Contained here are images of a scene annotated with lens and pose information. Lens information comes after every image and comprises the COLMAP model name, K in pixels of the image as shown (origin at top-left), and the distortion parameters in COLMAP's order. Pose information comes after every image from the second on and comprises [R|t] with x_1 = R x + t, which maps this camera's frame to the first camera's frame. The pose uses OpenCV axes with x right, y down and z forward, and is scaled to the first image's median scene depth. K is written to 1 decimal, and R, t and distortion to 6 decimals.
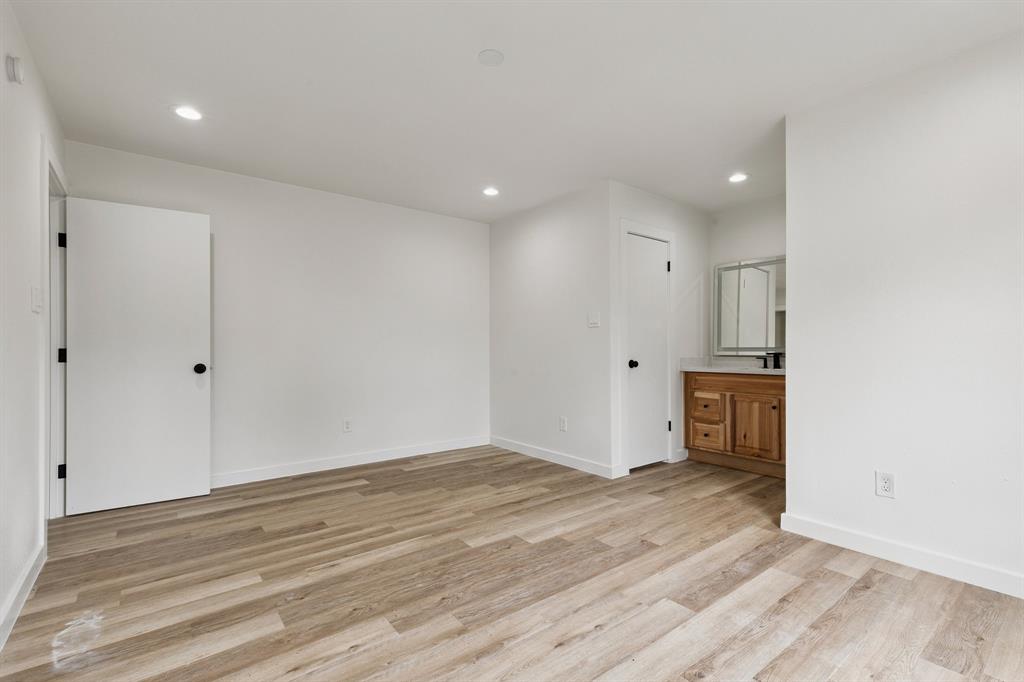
lens RADIAL K [[465.0, 0, 513.1], [0, 465.0, 344.7], [0, 0, 1]] dist [0.010681, -0.002132]
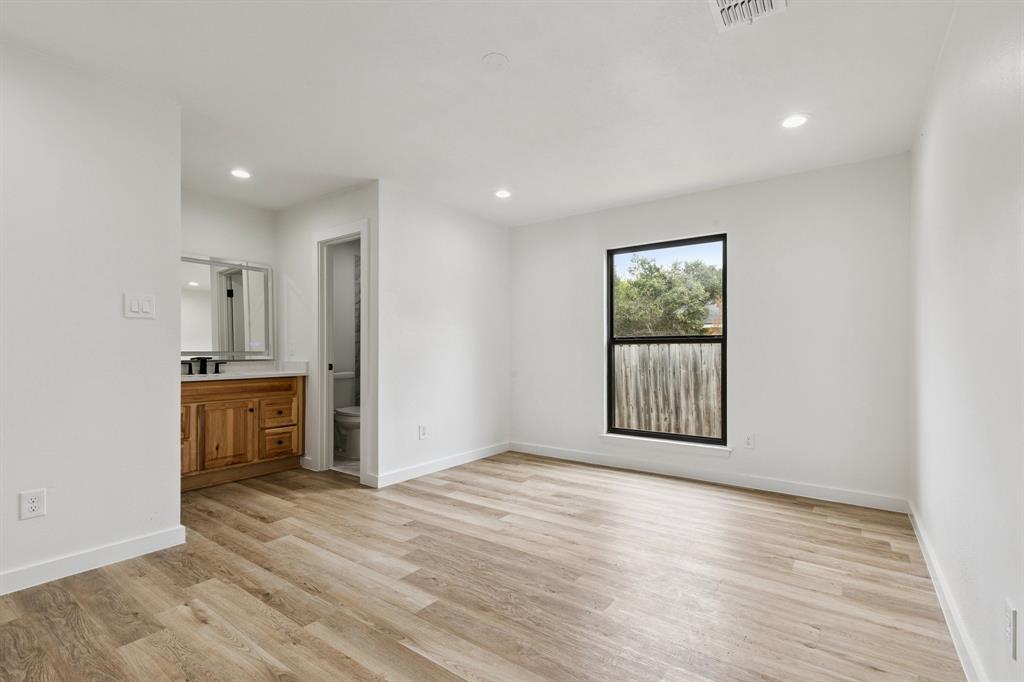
lens RADIAL K [[465.0, 0, 513.6], [0, 465.0, 408.0], [0, 0, 1]] dist [0.010681, -0.002132]
pose [[-0.280466, -0.117719, 0.952618, -0.662586], [-0.008905, 0.992727, 0.120054, 0.000468], [-0.959823, 0.025188, -0.279475, 0.836135]]
